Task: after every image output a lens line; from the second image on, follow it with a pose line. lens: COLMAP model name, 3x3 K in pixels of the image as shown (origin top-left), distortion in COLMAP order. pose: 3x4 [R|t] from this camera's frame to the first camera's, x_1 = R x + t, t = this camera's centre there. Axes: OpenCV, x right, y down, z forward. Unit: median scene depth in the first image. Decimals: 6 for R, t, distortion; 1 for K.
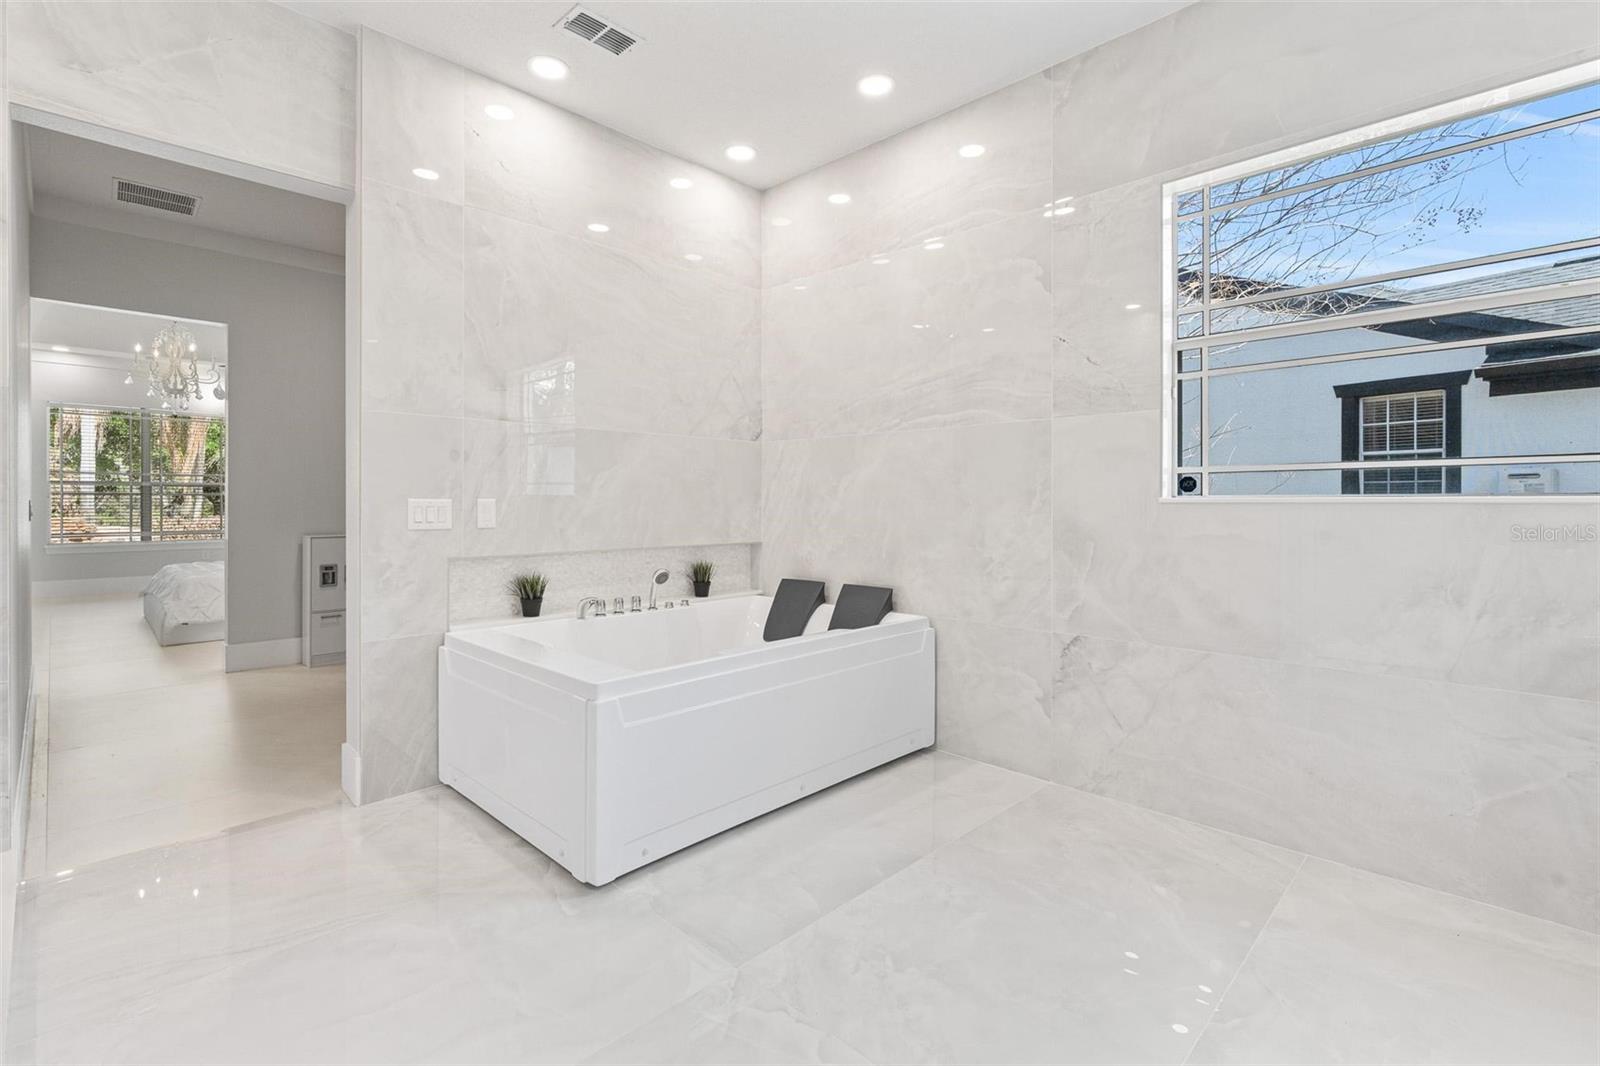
lens RADIAL K [[715.5, 0, 796.7], [0, 715.5, 501.7], [0, 0, 1]] dist [-0.009156, 0.003152]
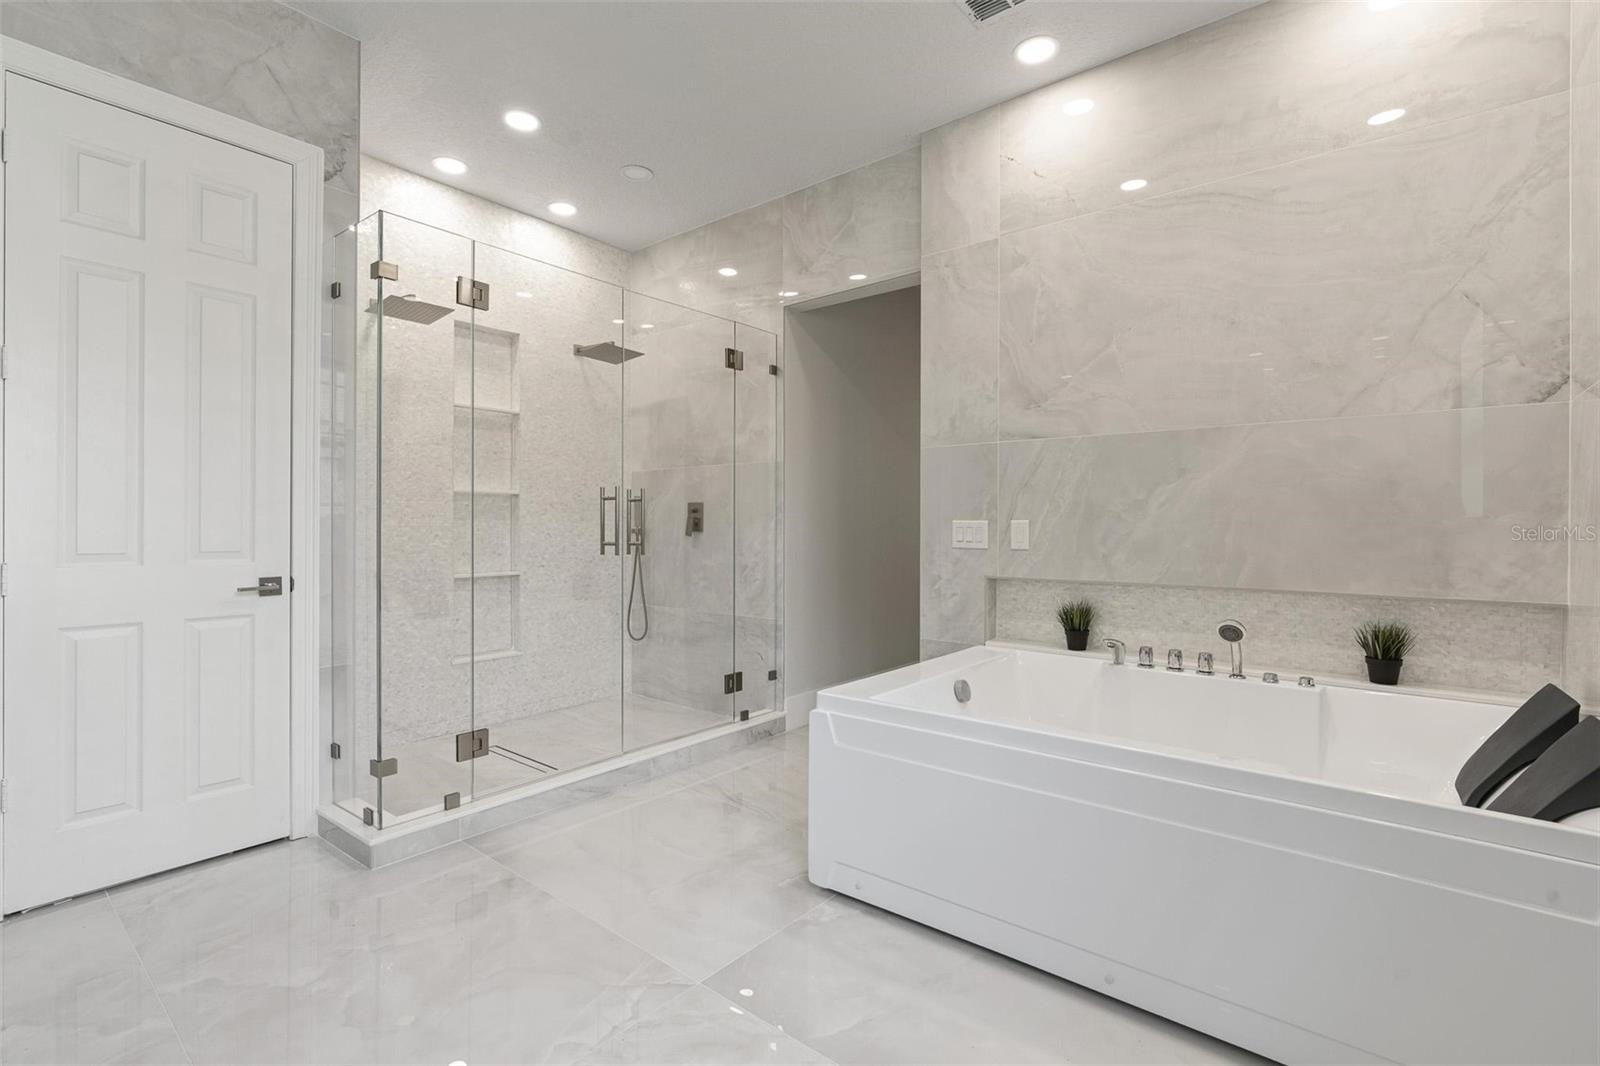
lens RADIAL K [[715.5, 0, 765.7], [0, 715.5, 521.2], [0, 0, 1]] dist [-0.009156, 0.003152]
pose [[0.087769, -0.000623, -0.996141, 0.470821], [0.001541, 0.999999, -0.000490, -0.002387], [0.996140, -0.001493, 0.087770, 0.502582]]
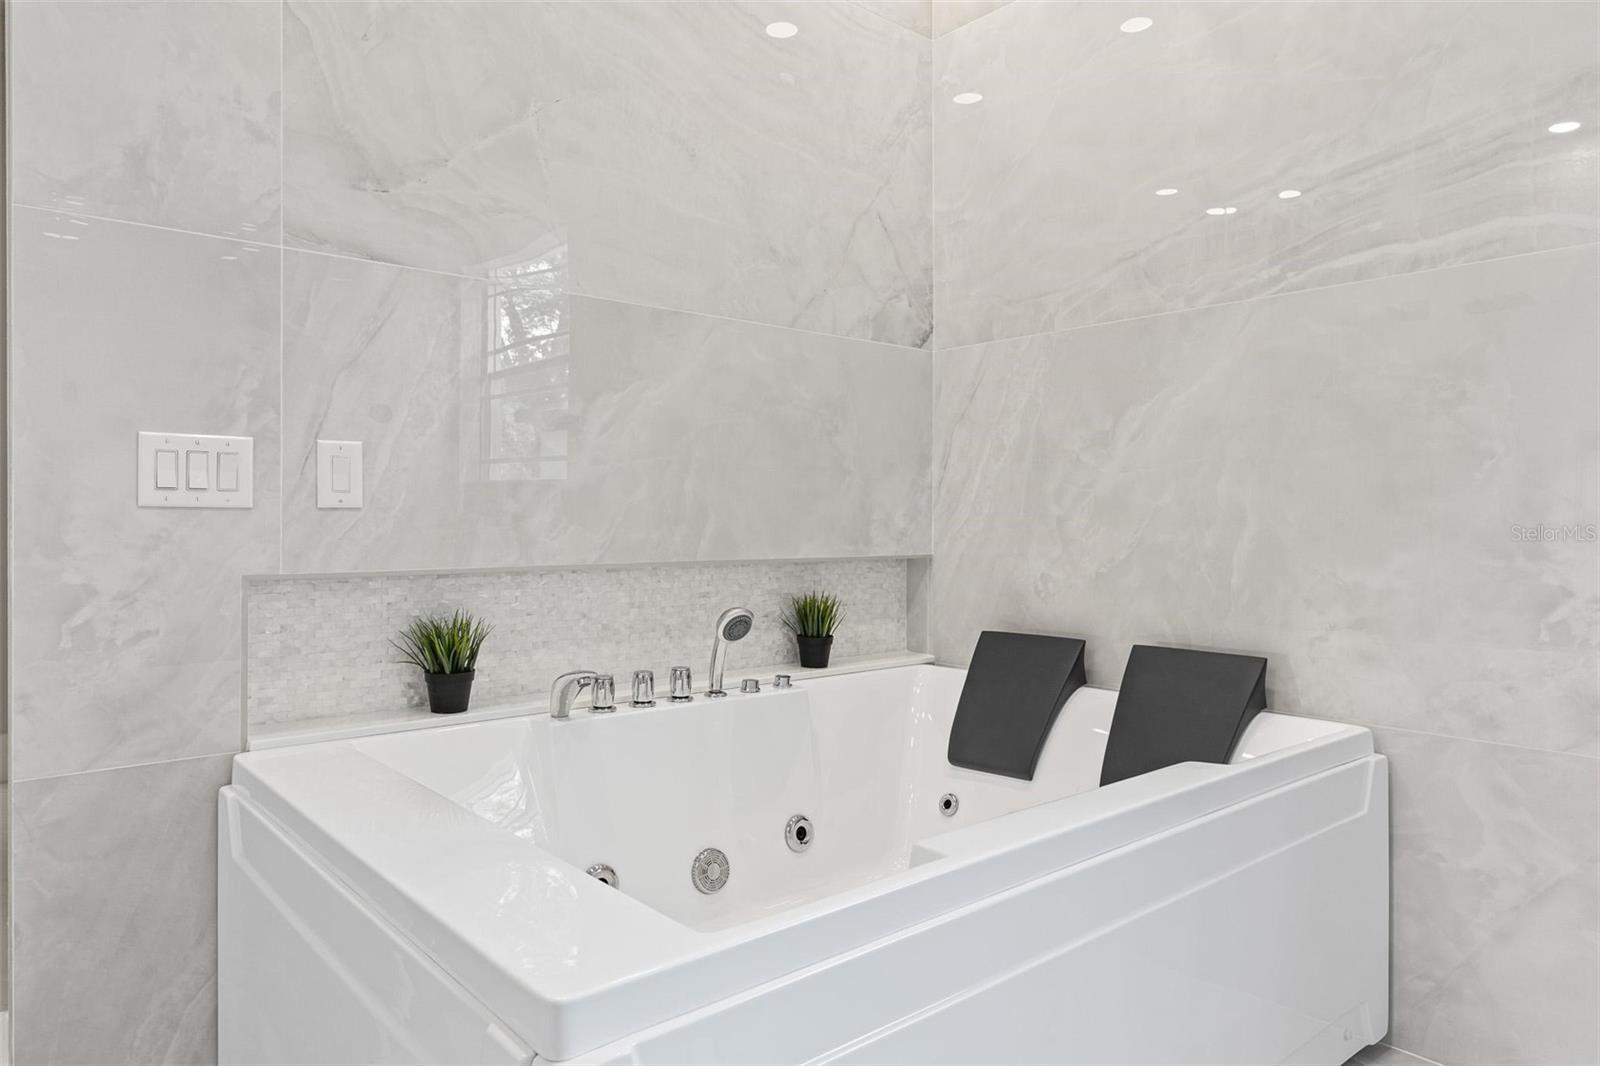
lens RADIAL K [[995.1, 0, 803.3], [0, 995.1, 523.1], [0, 0, 1]] dist [0.003475, 0.000098]
pose [[0.996095, 0.001069, -0.088284, -0.093091], [-0.000817, 0.999995, 0.002899, 0.039379], [0.088287, -0.002815, 0.996091, 0.383596]]
